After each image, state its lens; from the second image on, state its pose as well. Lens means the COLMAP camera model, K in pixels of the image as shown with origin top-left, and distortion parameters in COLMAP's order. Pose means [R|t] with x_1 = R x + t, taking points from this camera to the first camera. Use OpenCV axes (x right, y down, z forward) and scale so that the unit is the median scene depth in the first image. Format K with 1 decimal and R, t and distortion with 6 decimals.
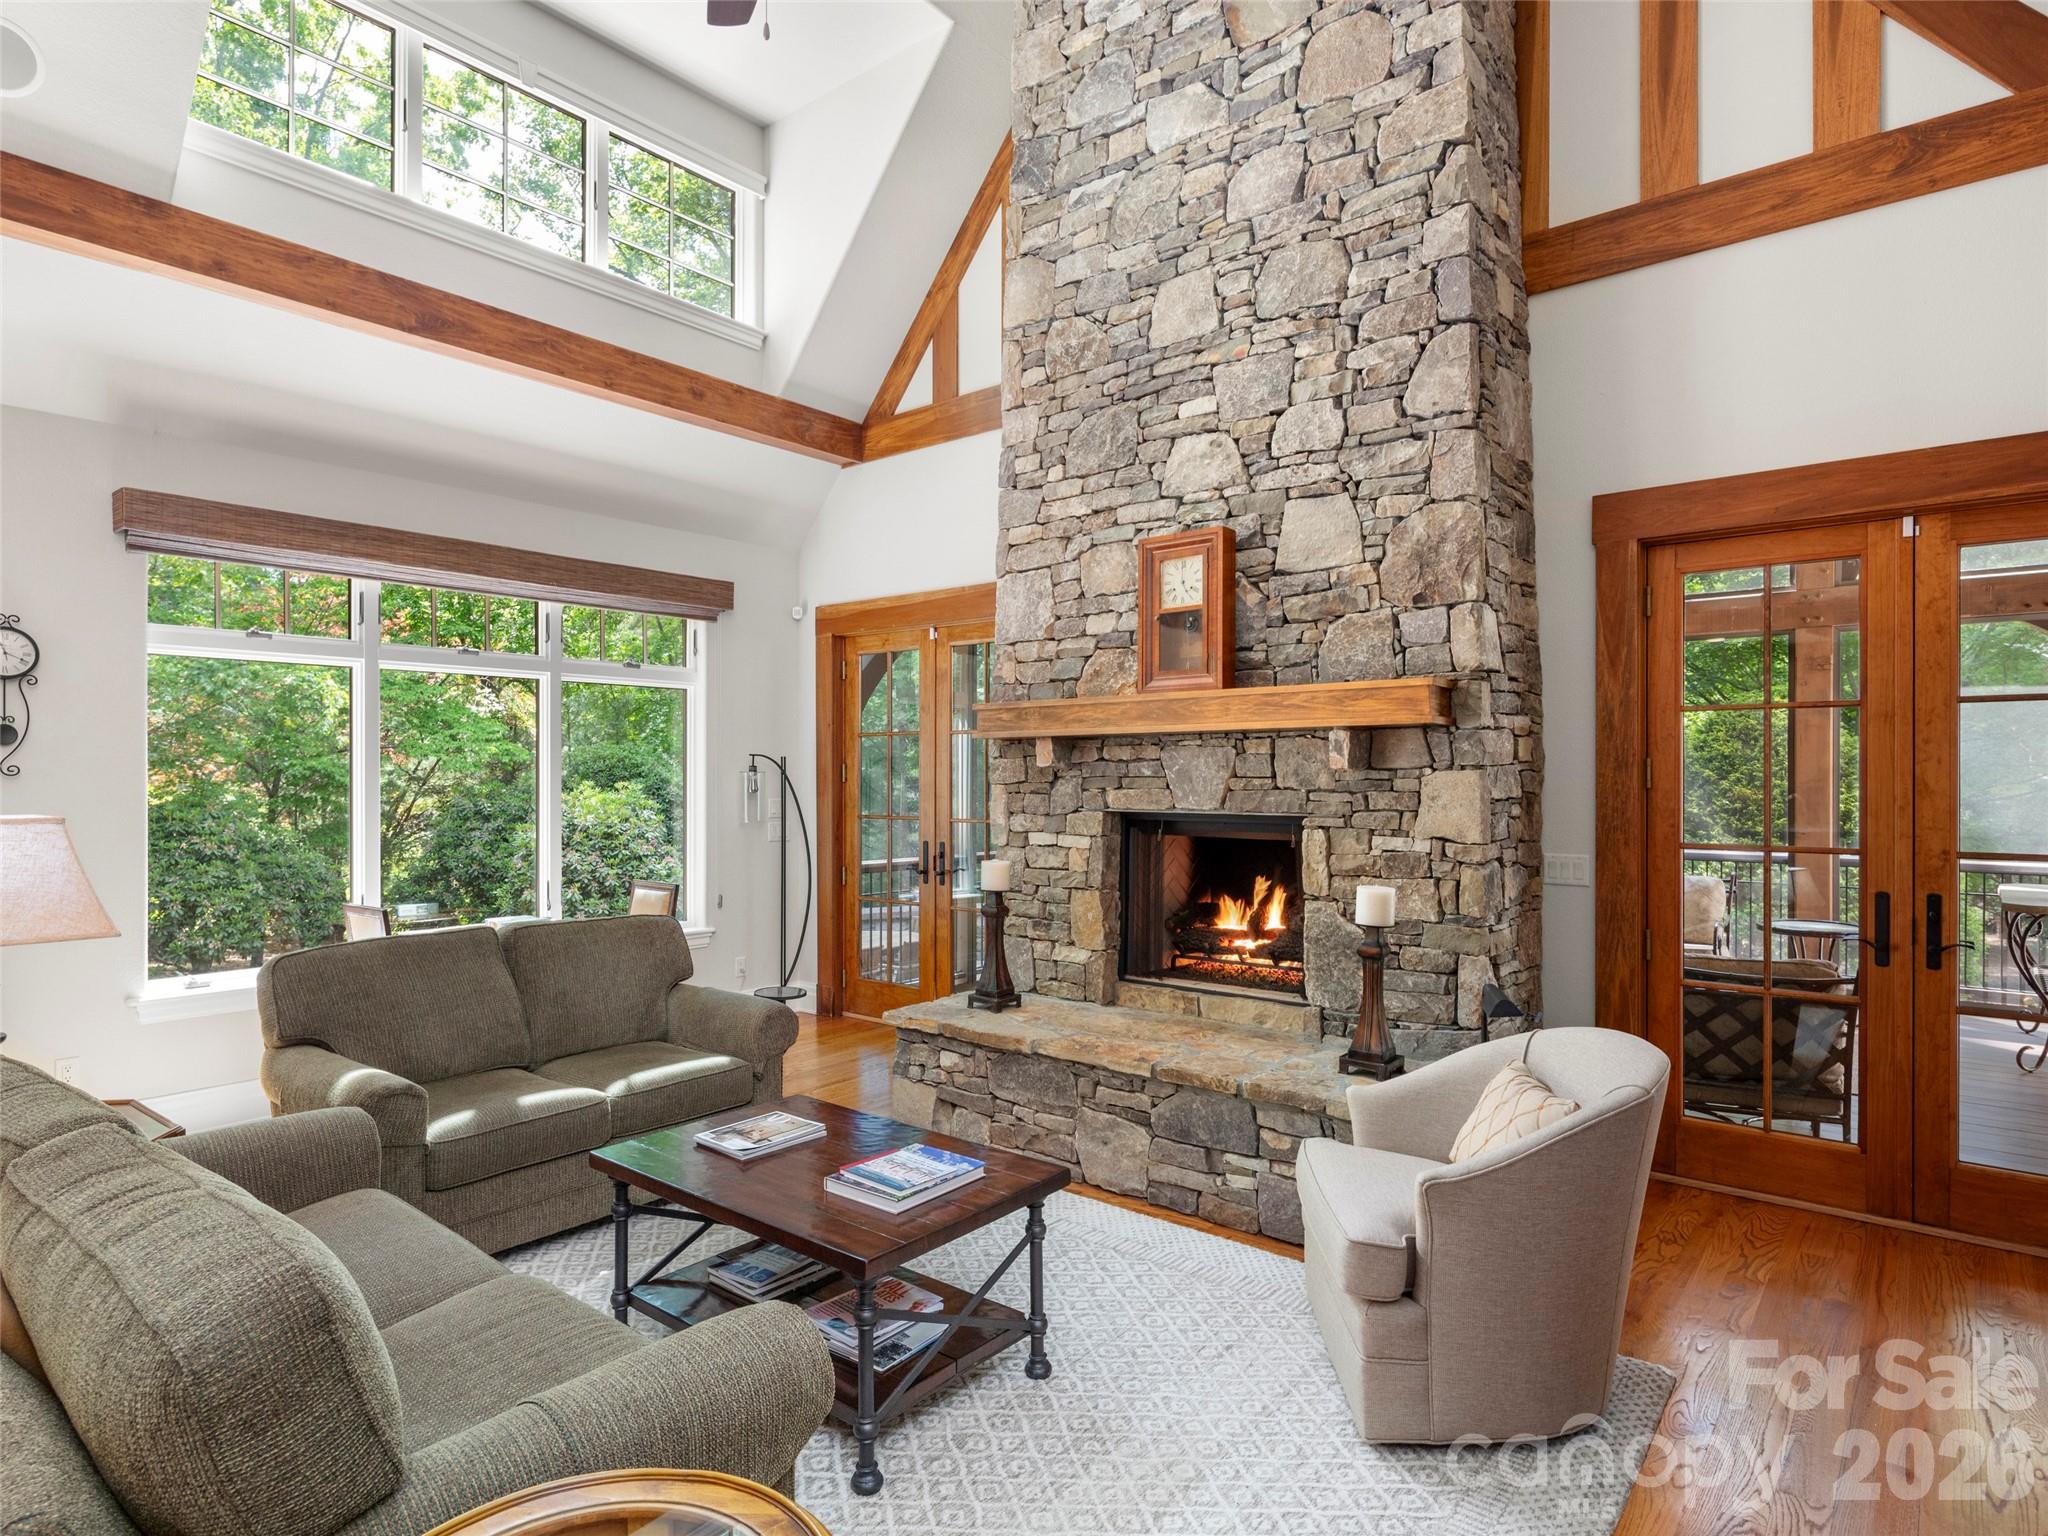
lens RADIAL K [[1132.0, 0, 1036.3], [0, 1132.0, 774.8], [0, 0, 1]] dist [0.004522, -0.001616]
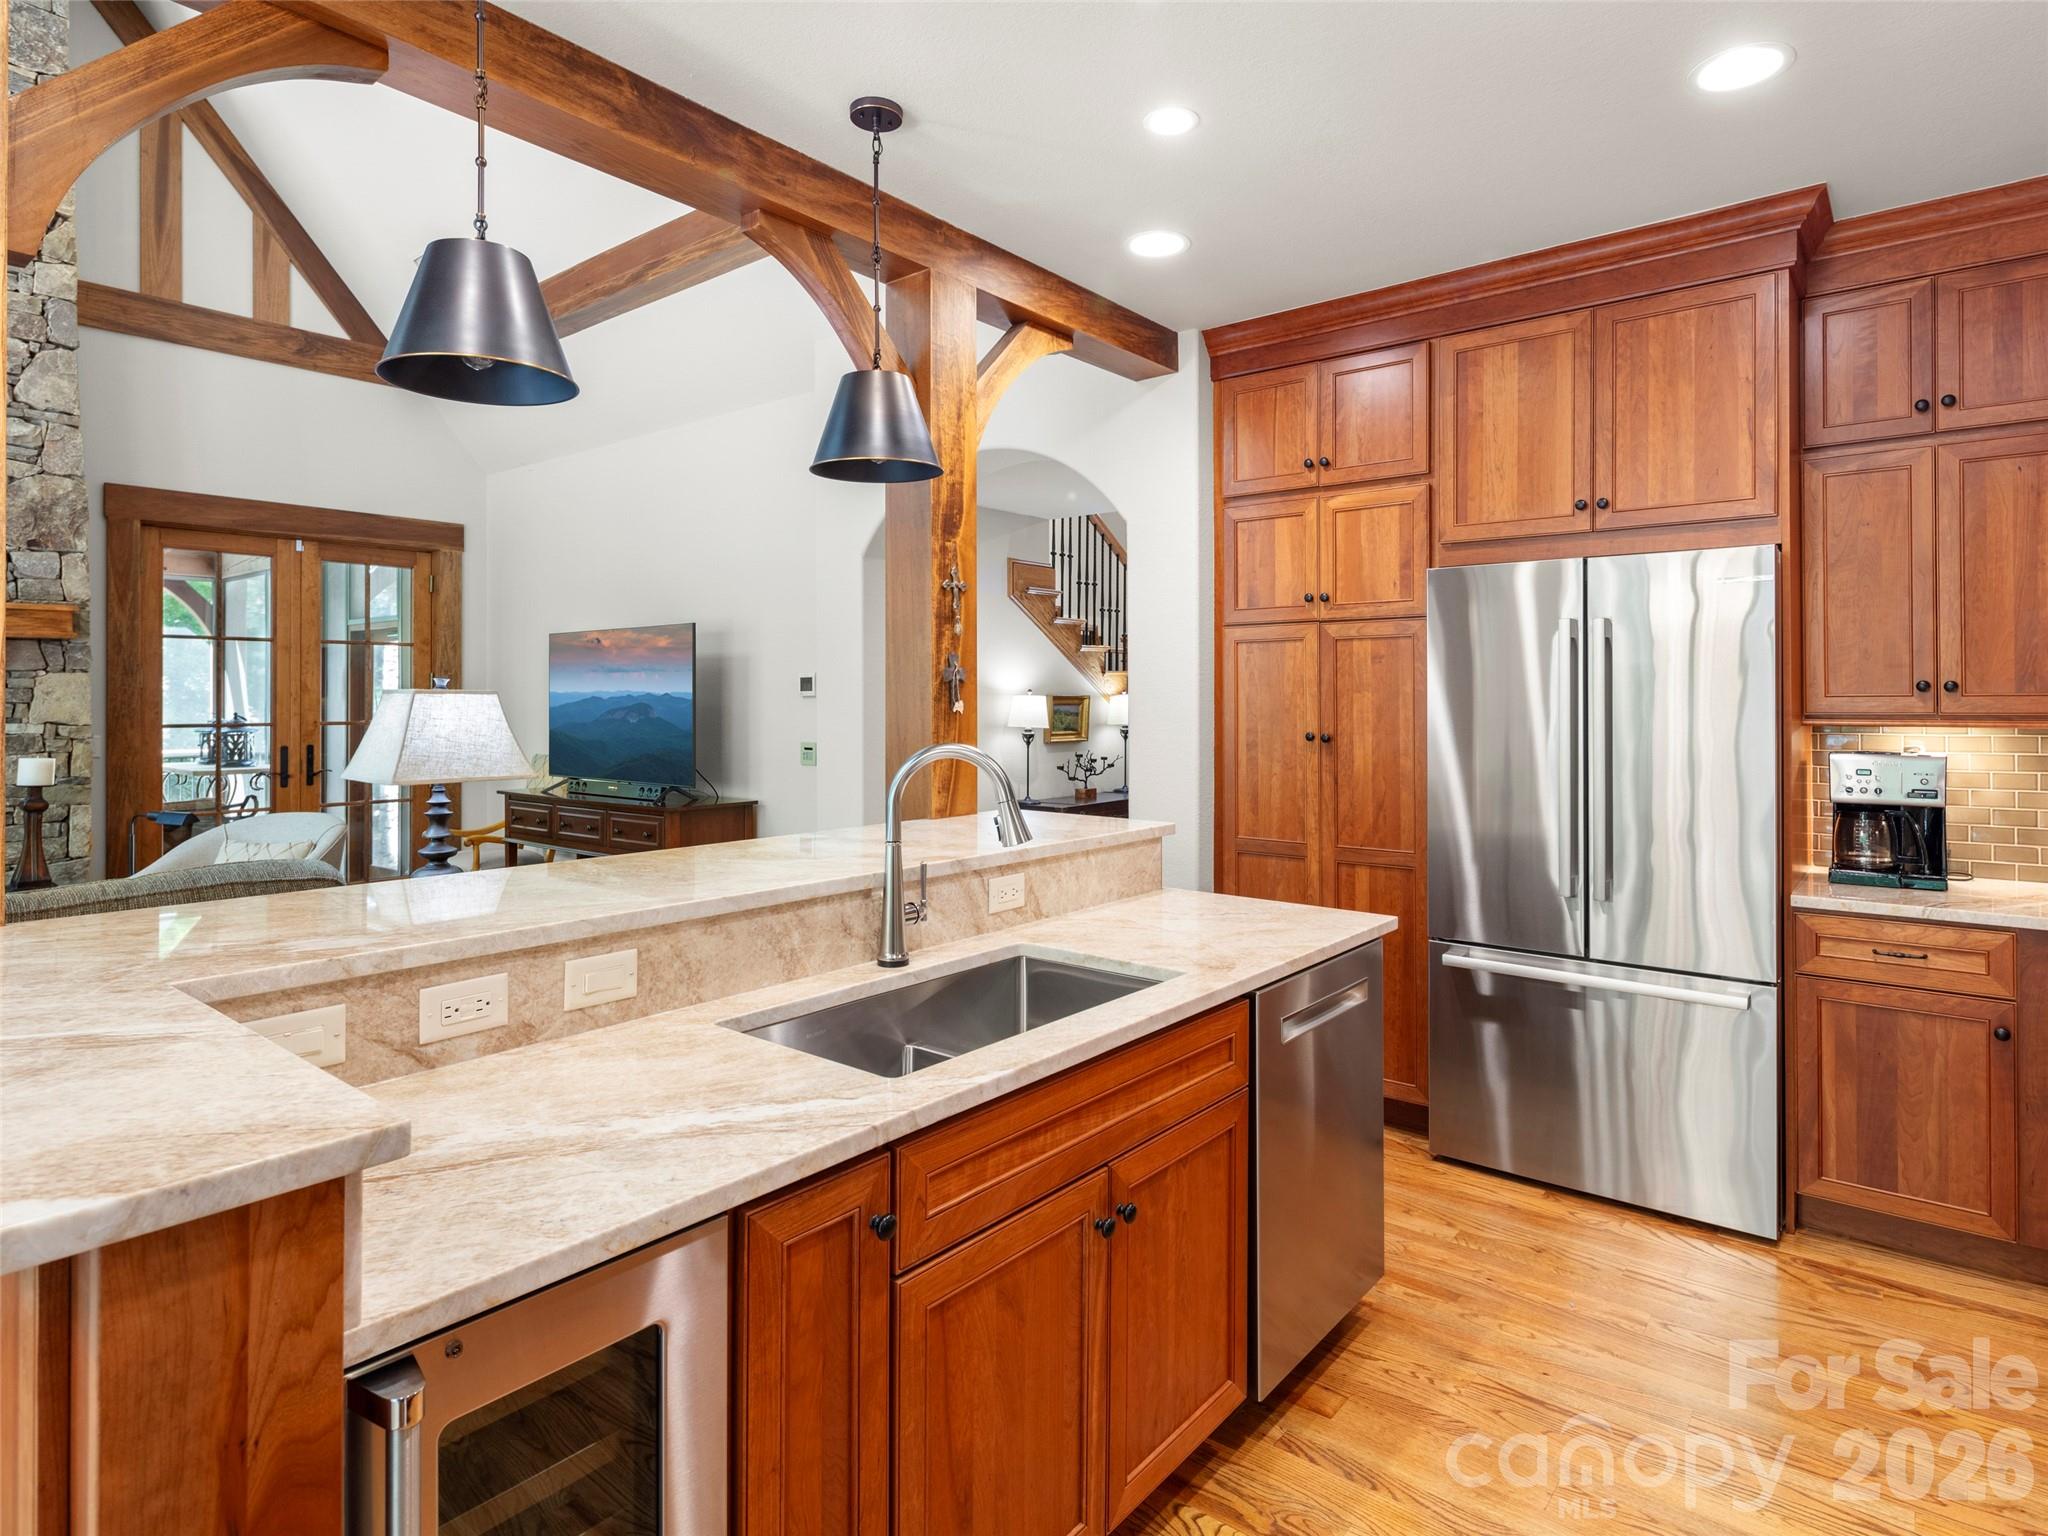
lens RADIAL K [[1114.1, 0, 1022.8], [0, 1114.1, 694.0], [0, 0, 1]] dist [0.002794, -0.001180]
pose [[0.005749, 0.004152, 0.999975, -0.896932], [0.001918, 0.999989, -0.004163, 0.027205], [-0.999982, 0.001942, 0.005741, -0.157447]]
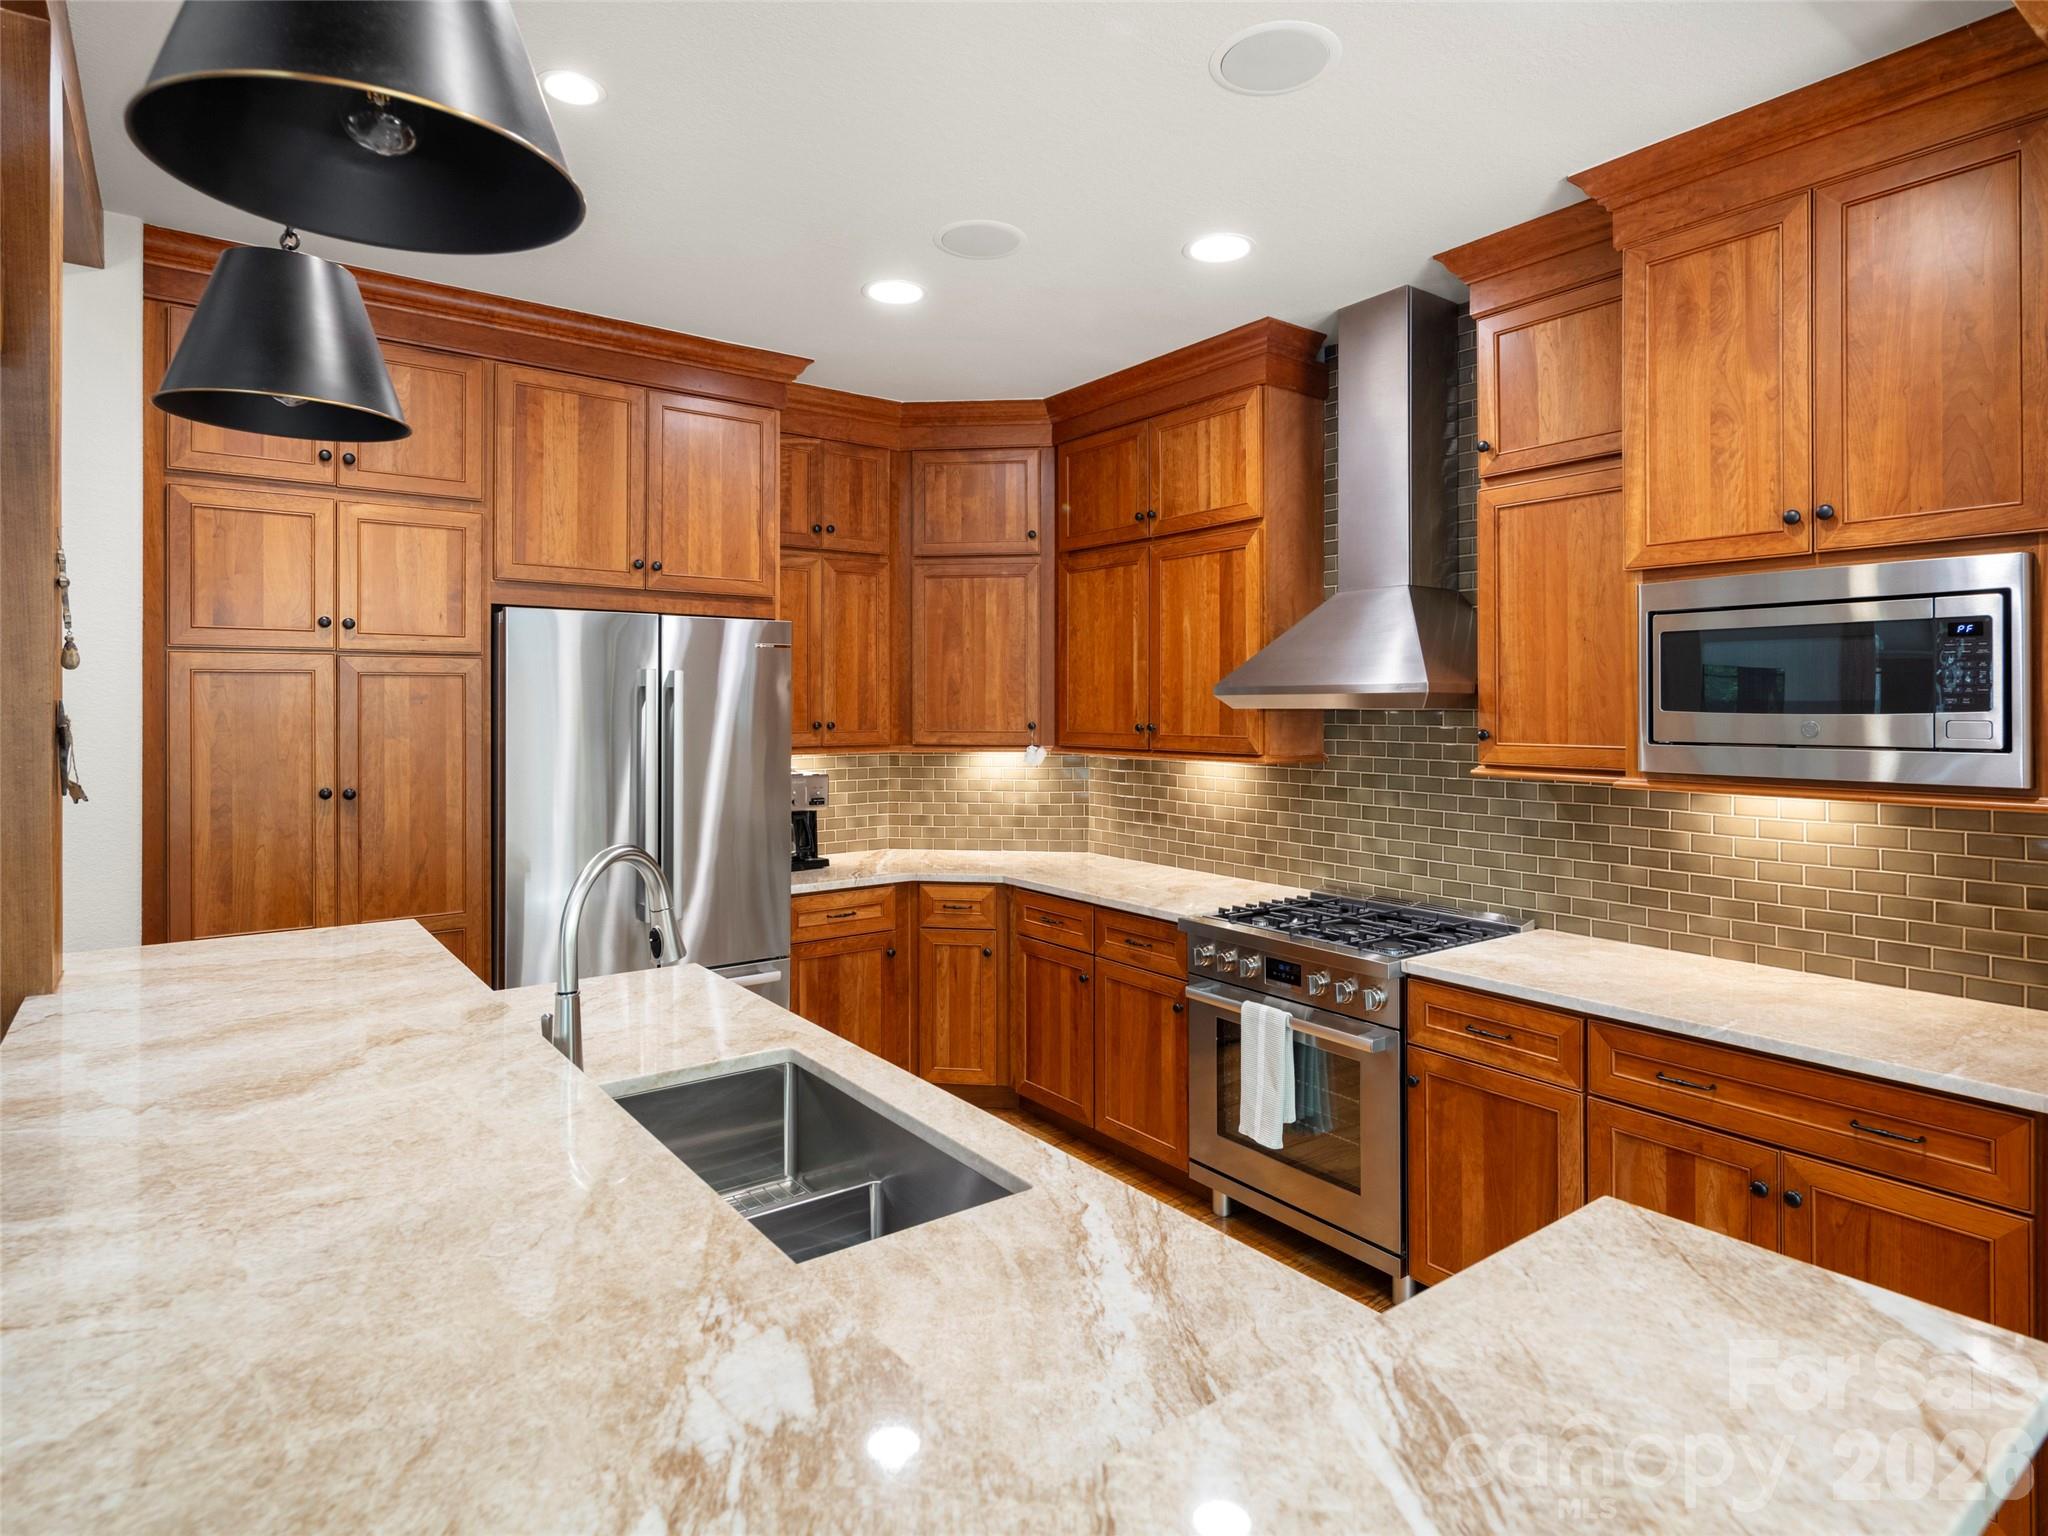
lens RADIAL K [[1137.8, 0, 1049.8], [0, 1137.8, 699.0], [0, 0, 1]] dist [0.000502, -0.000366]
pose [[-0.972286, 0.000324, 0.233793, -0.639200], [-0.000034, 0.999999, -0.001530, -0.001368], [-0.233793, -0.001496, -0.972285, 0.213859]]
